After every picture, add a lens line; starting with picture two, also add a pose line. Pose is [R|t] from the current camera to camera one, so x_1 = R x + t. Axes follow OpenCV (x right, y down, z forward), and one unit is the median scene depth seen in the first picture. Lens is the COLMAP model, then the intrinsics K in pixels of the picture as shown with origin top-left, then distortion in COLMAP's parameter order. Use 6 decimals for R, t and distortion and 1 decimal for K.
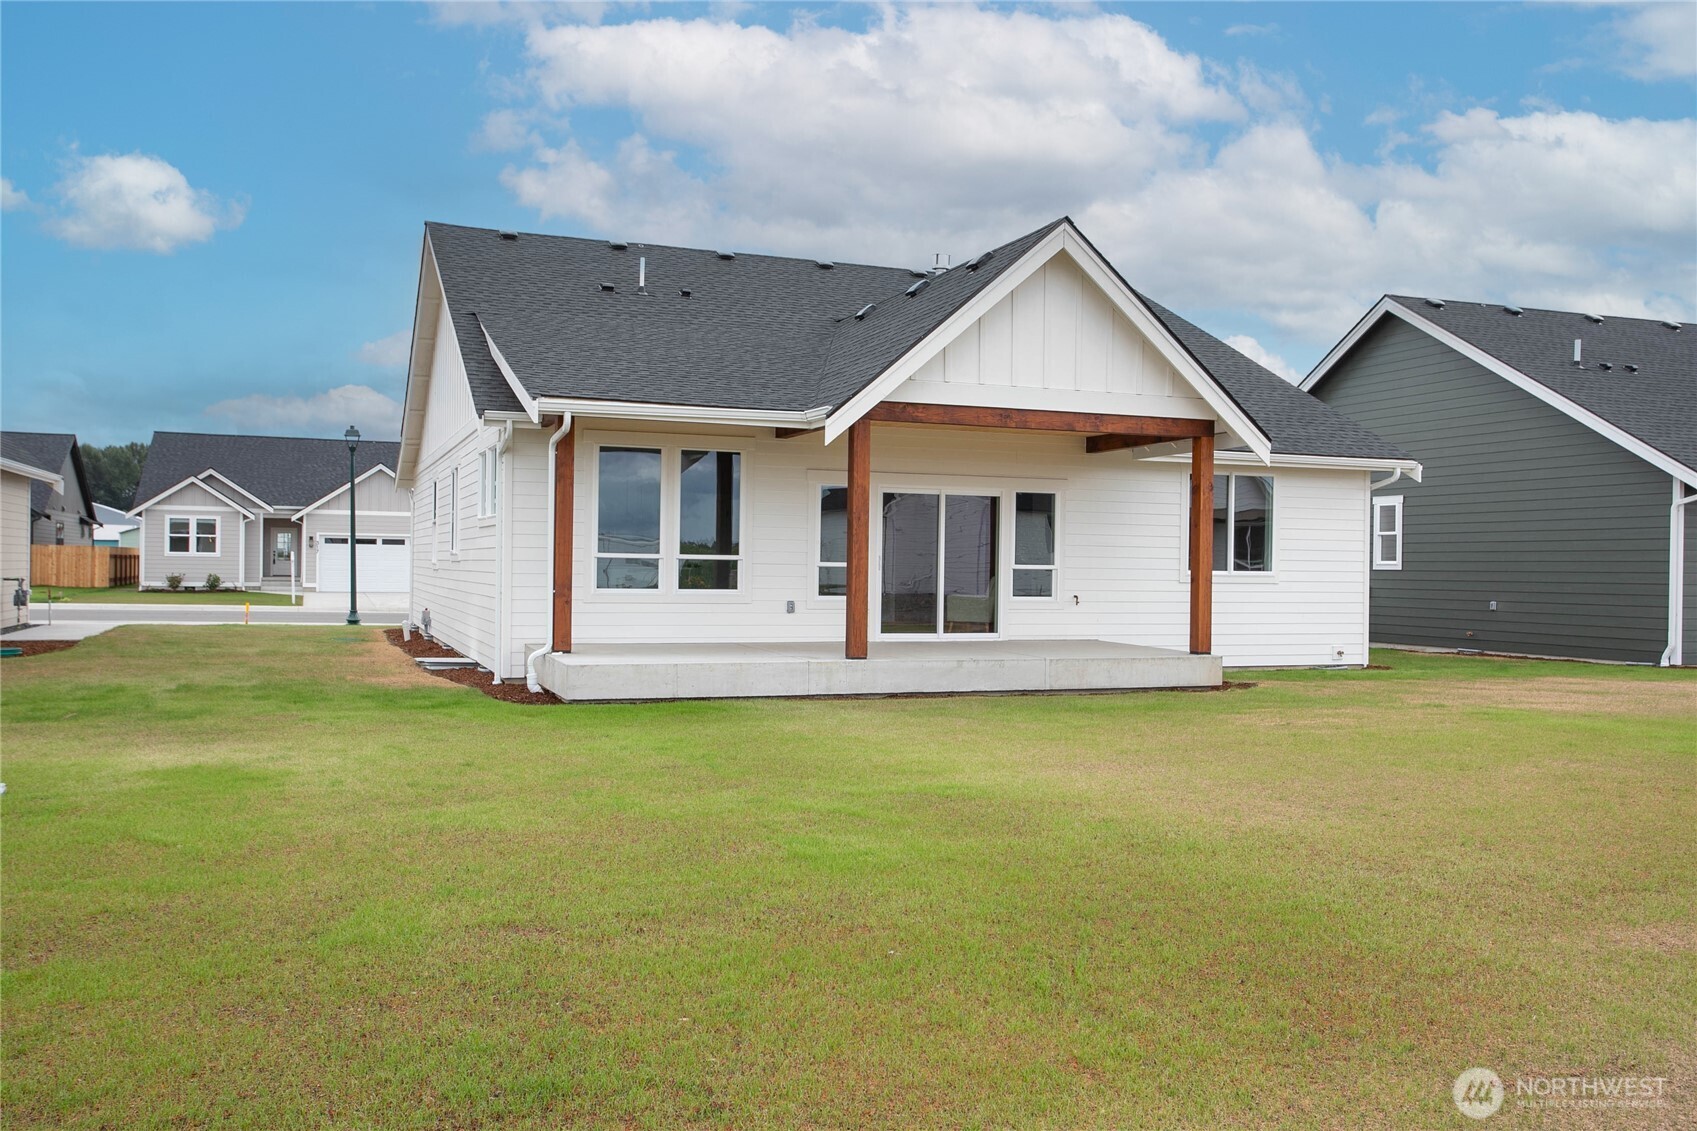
lens RADIAL K [[1460.0, 0, 851.3], [0, 1460.0, 563.5], [0, 0, 1]] dist [0.015395, -0.022391]
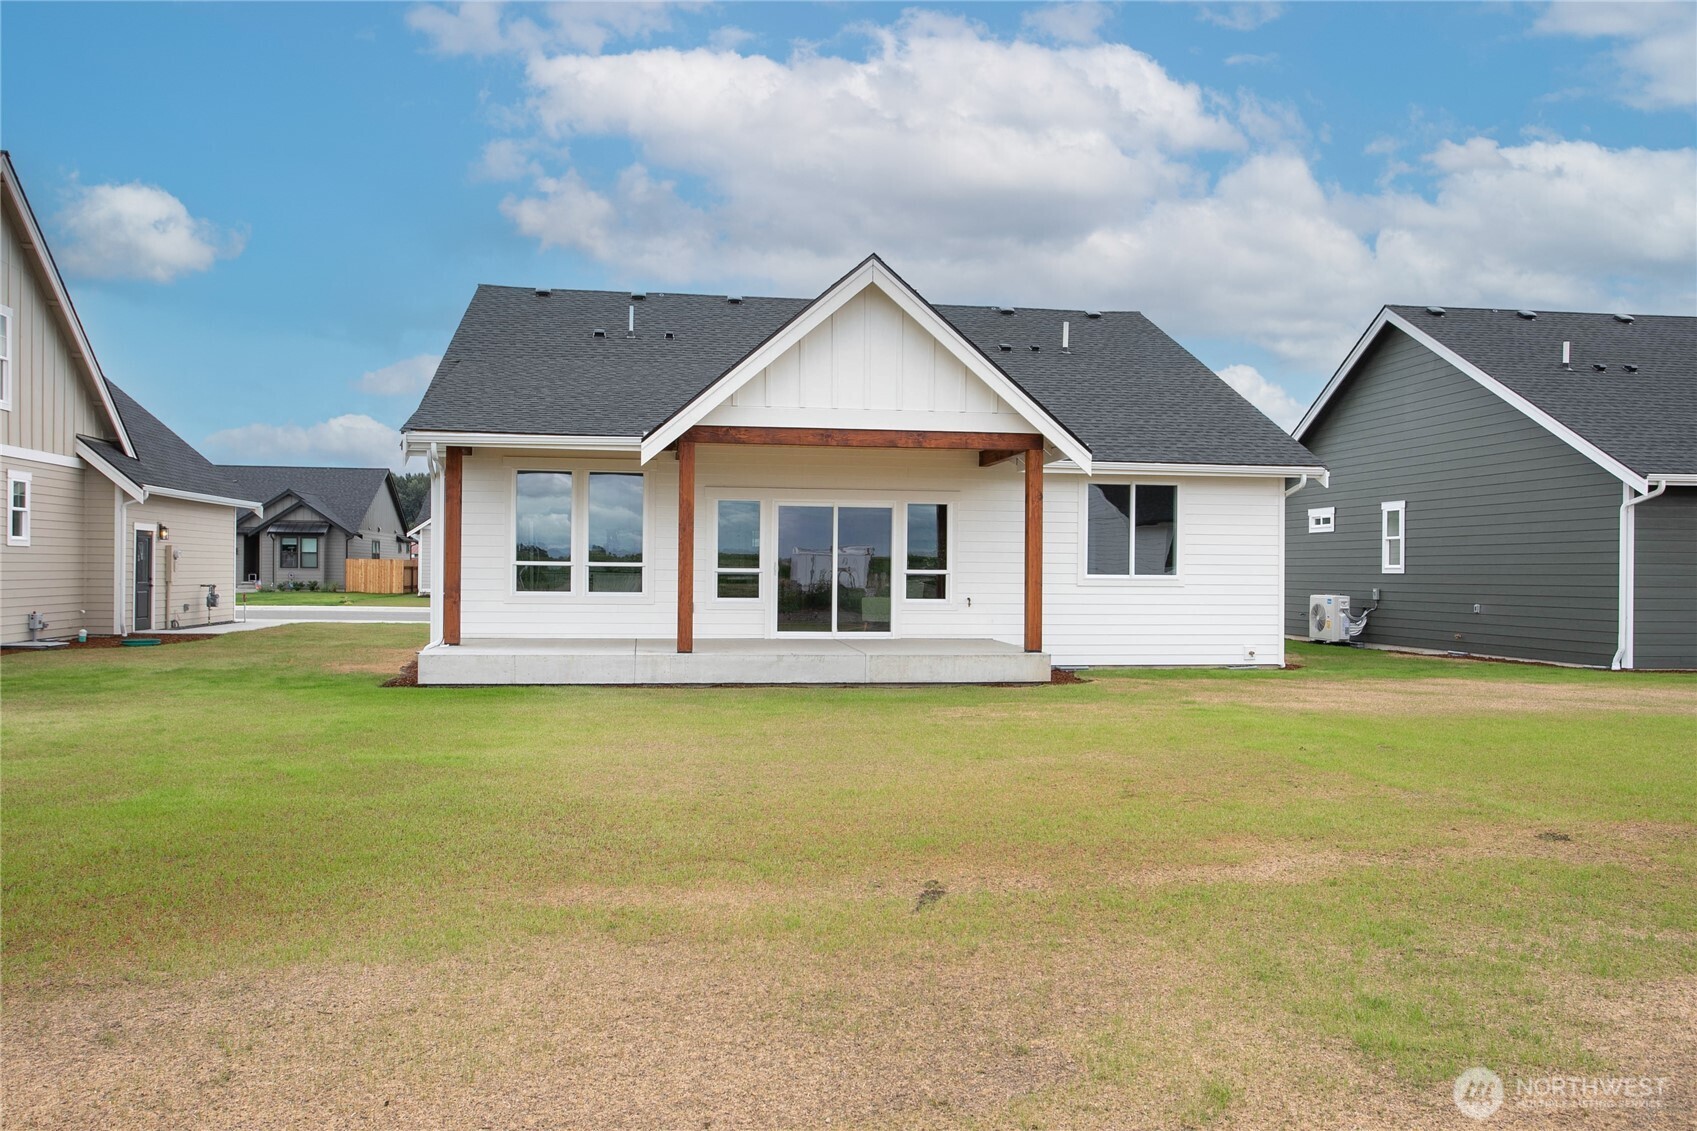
lens RADIAL K [[1329.9, 0, 842.2], [0, 1329.9, 568.3], [0, 0, 1]] dist [-0.024602, 0.010921]
pose [[0.973660, -0.005323, -0.227941, 0.269956], [0.004638, 0.999983, -0.003539, 0.002798], [0.227956, 0.002388, 0.973668, 0.014927]]
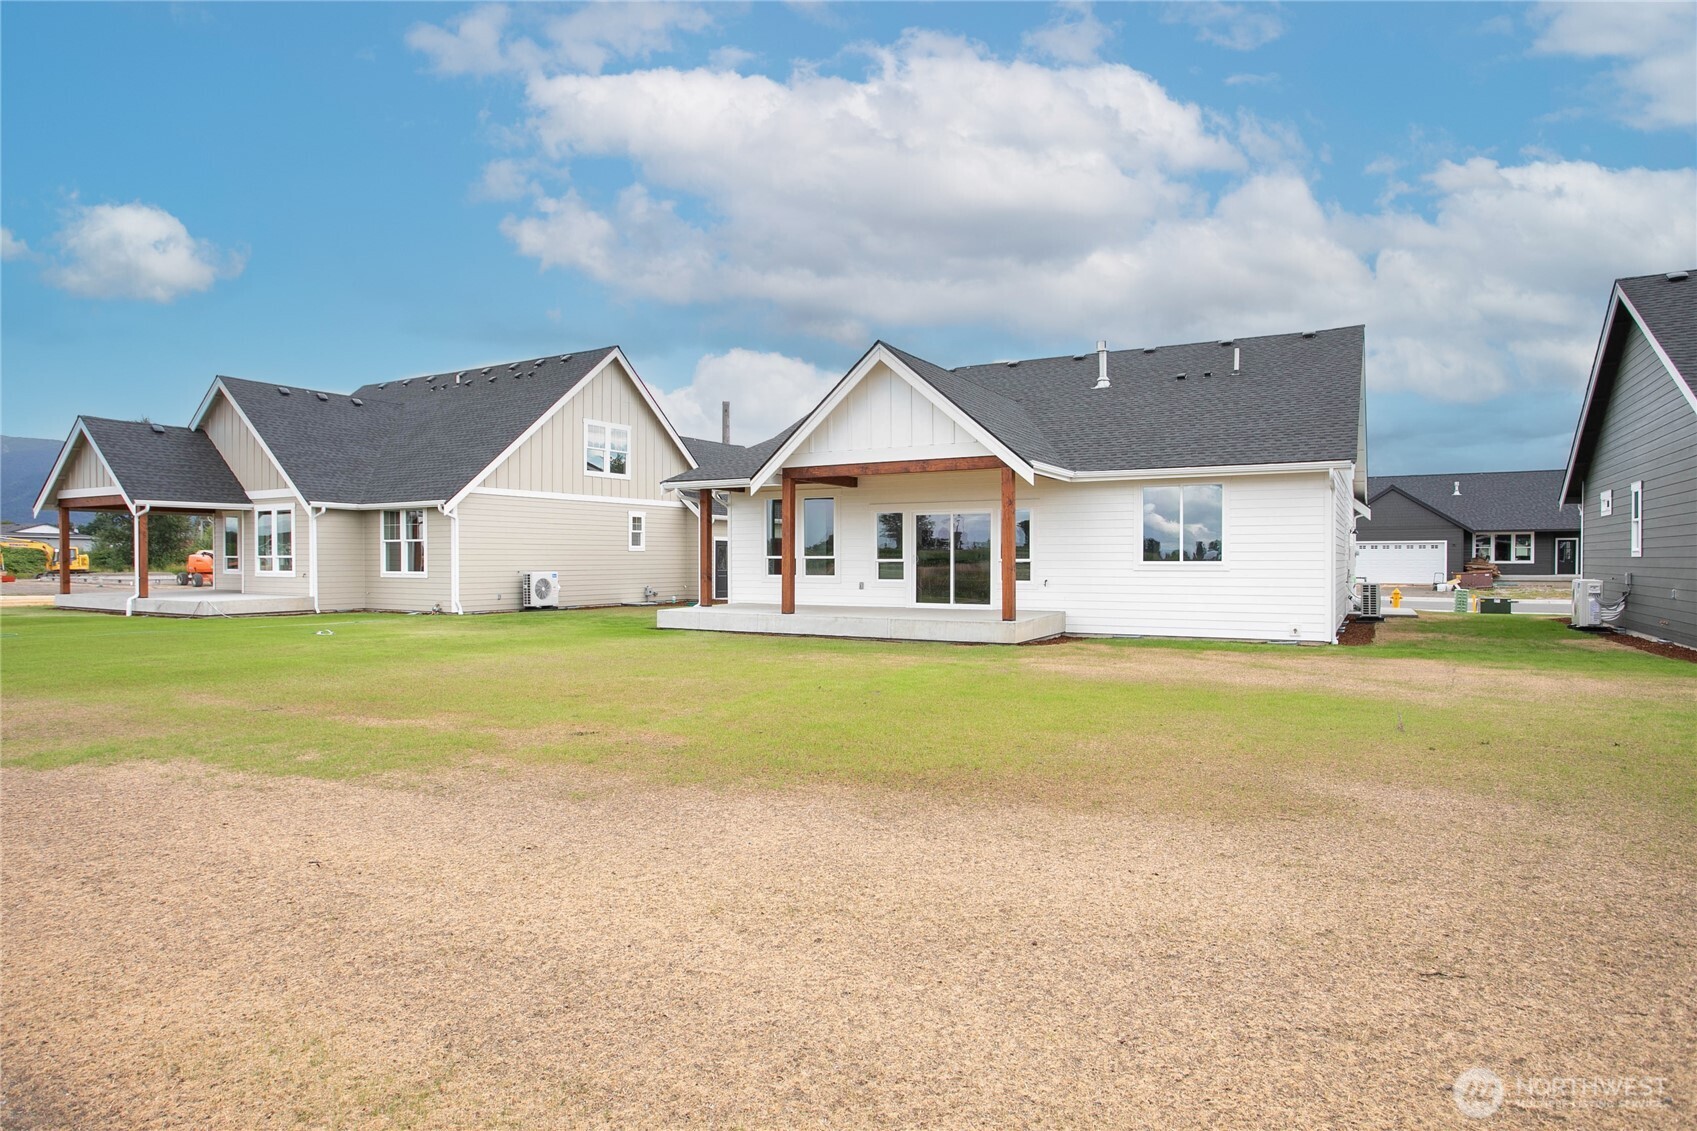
lens RADIAL K [[951.1, 0, 848.6], [0, 951.1, 553.2], [0, 0, 1]] dist [-0.013054, 0.000234]
pose [[0.616394, -0.020084, -0.787182, 0.719362], [0.009880, 0.999793, -0.017772, 0.010065], [0.787376, 0.003177, 0.616465, 0.259457]]
